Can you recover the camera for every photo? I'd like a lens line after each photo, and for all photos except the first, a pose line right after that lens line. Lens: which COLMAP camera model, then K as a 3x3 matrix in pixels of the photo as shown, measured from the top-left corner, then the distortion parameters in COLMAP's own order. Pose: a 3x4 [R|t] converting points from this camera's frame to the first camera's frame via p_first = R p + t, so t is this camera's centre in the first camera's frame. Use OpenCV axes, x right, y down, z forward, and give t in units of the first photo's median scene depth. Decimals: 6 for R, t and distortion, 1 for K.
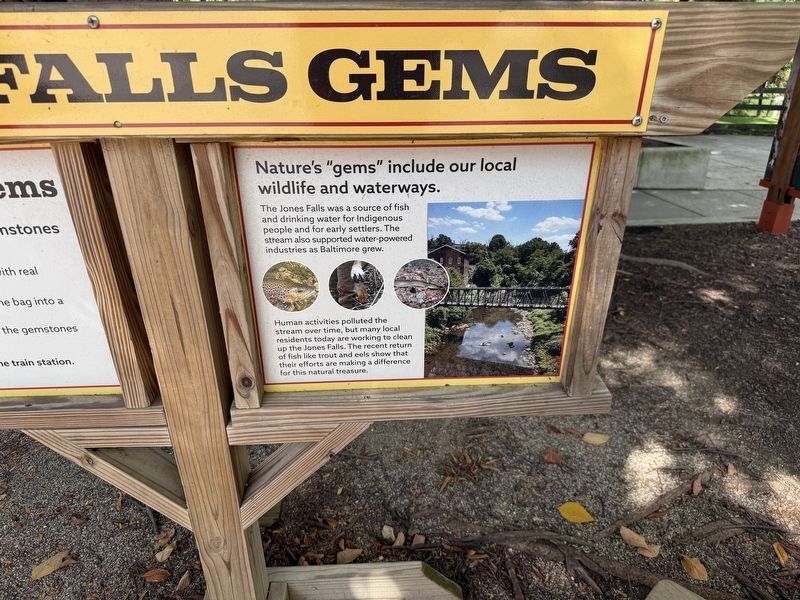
lens RADIAL K [[551.8, 0, 397.9], [0, 551.8, 308.2], [0, 0, 1]] dist [0.025637, -0.036493]
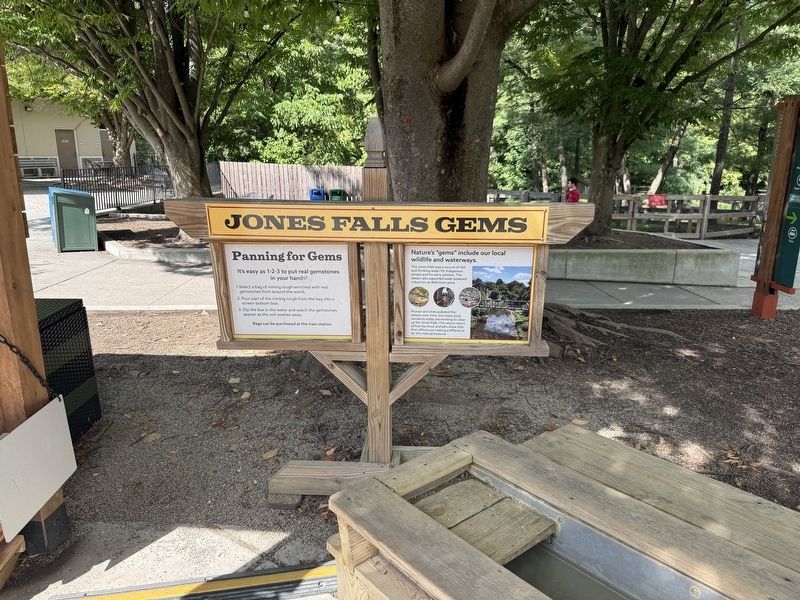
lens RADIAL K [[551.8, 0, 397.9], [0, 551.8, 293.1], [0, 0, 1]] dist [0.025637, -0.036493]
pose [[0.993680, 0.030137, -0.108131, -0.011978], [-0.050311, 0.980686, -0.189008, 0.429737], [0.100346, 0.193253, 0.976004, -1.512690]]
